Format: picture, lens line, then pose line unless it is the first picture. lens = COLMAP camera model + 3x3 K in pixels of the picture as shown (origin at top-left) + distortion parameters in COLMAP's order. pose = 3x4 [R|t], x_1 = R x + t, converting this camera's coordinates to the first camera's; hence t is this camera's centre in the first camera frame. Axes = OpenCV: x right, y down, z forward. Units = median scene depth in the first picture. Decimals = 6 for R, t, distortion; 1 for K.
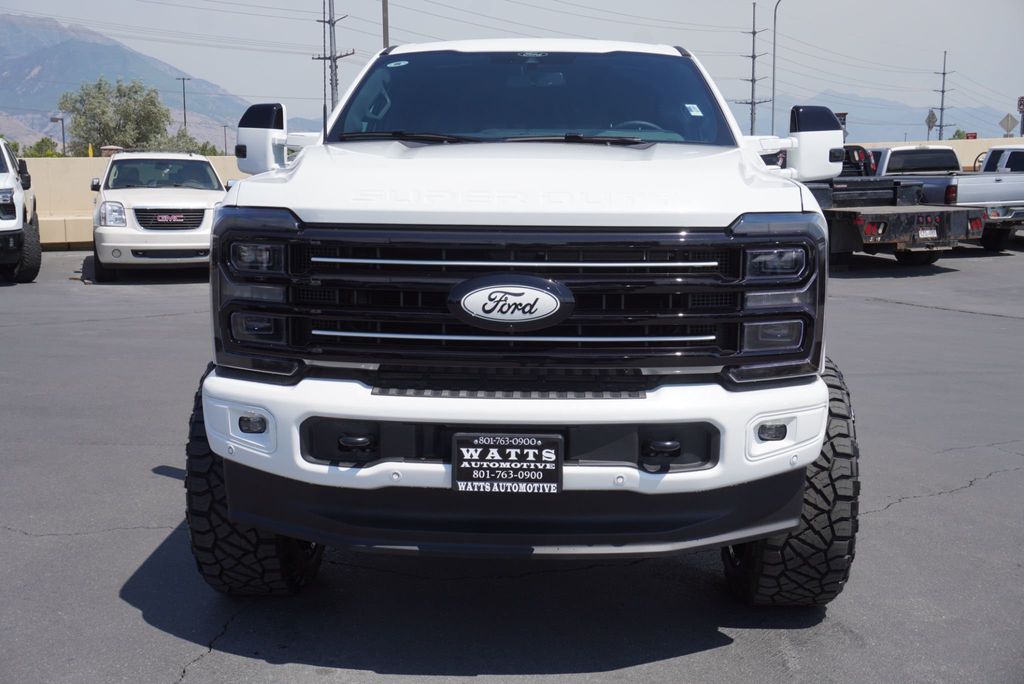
lens RADIAL K [[1098.1, 0, 516.7], [0, 1098.1, 315.0], [0, 0, 1]] dist [0.030622, 0.000000]
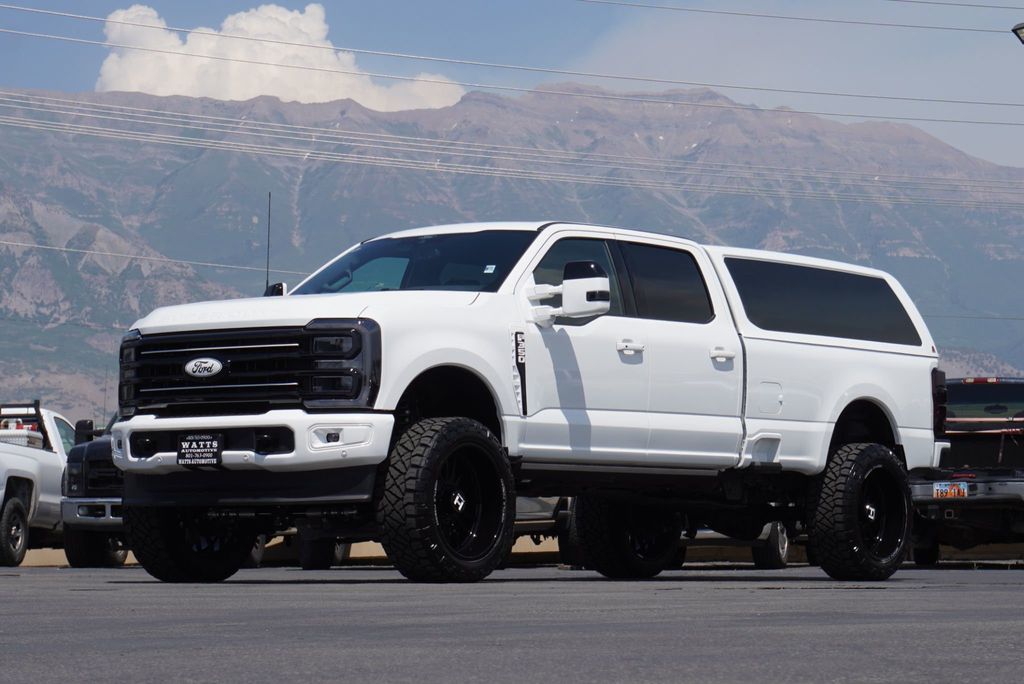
lens RADIAL K [[3026.7, 0, 504.5], [0, 3026.7, 343.6], [0, 0, 1]] dist [0.363396, 0.000000]
pose [[0.816237, -0.046998, -0.575802, 3.512162], [-0.068299, 0.981846, -0.176959, 0.859712], [0.573665, 0.183767, 0.798209, -2.993739]]
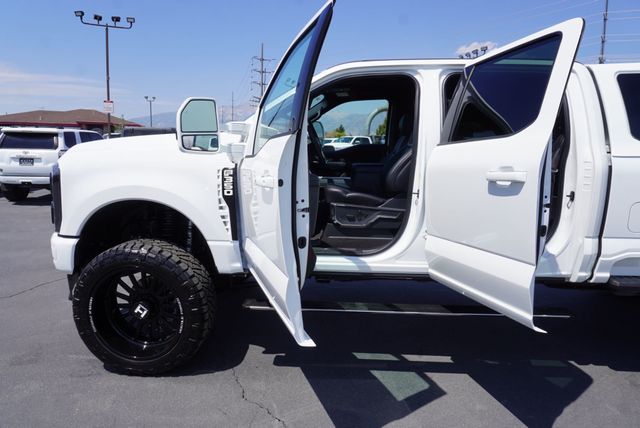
lens RADIAL K [[421.8, 0, 327.1], [0, 421.8, 209.6], [0, 0, 1]] dist [-0.029023, 0.022656]
pose [[-0.024618, 0.149730, -0.988420, 1.204757], [-0.141201, 0.978287, 0.151712, -0.224219], [0.989675, 0.143301, -0.002942, 1.674733]]
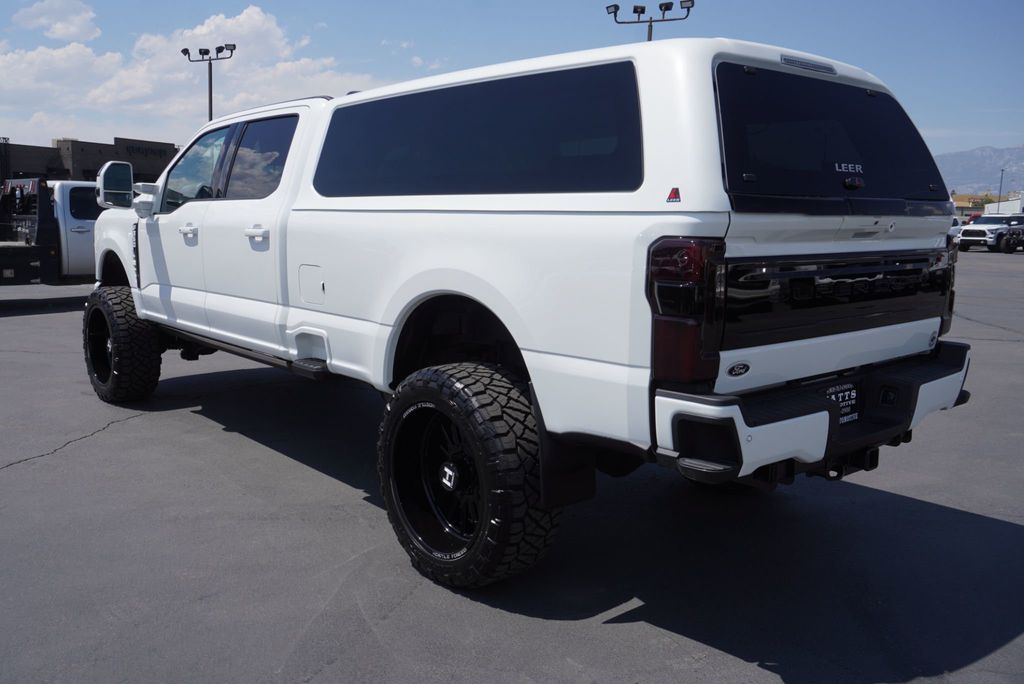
lens RADIAL K [[888.3, 0, 507.3], [0, 888.3, 341.1], [0, 0, 1]] dist [0.021682, 0.021655]
pose [[-0.748266, 0.077564, -0.658849, 1.090042], [-0.103380, 0.967375, 0.231295, -0.454598], [0.655294, 0.241182, -0.715836, 3.604681]]
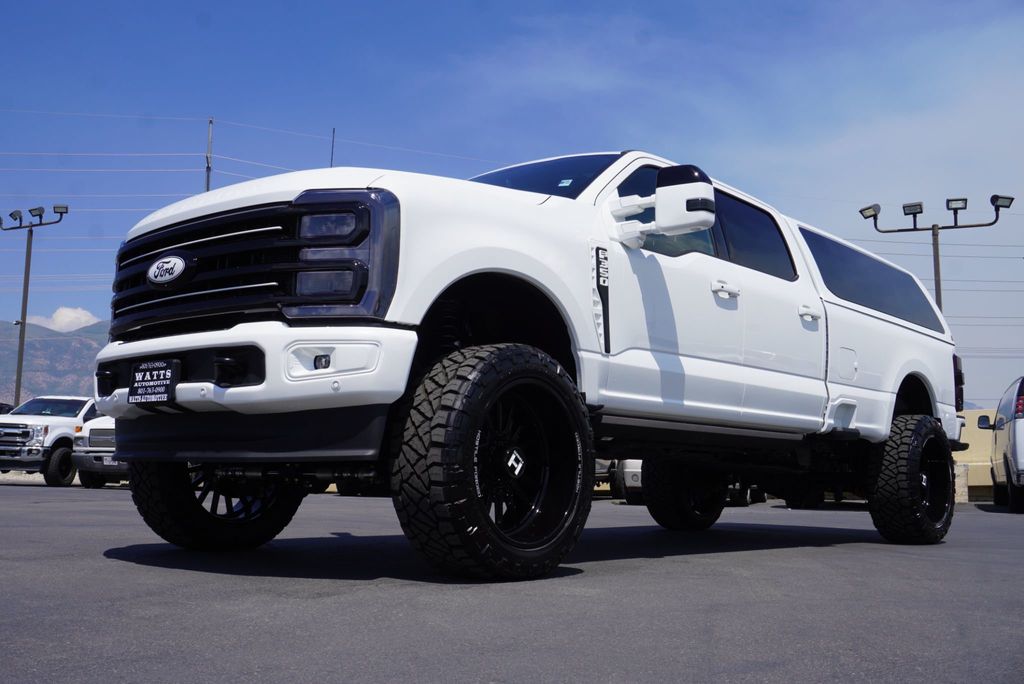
lens RADIAL K [[1027.9, 0, 514.1], [0, 1027.9, 333.8], [0, 0, 1]] dist [0.019637, 0.000000]
pose [[0.777399, -0.080405, -0.623847, 1.154541], [-0.094110, 0.965765, -0.241746, 0.345295], [0.621928, 0.246644, 0.743218, 0.301900]]
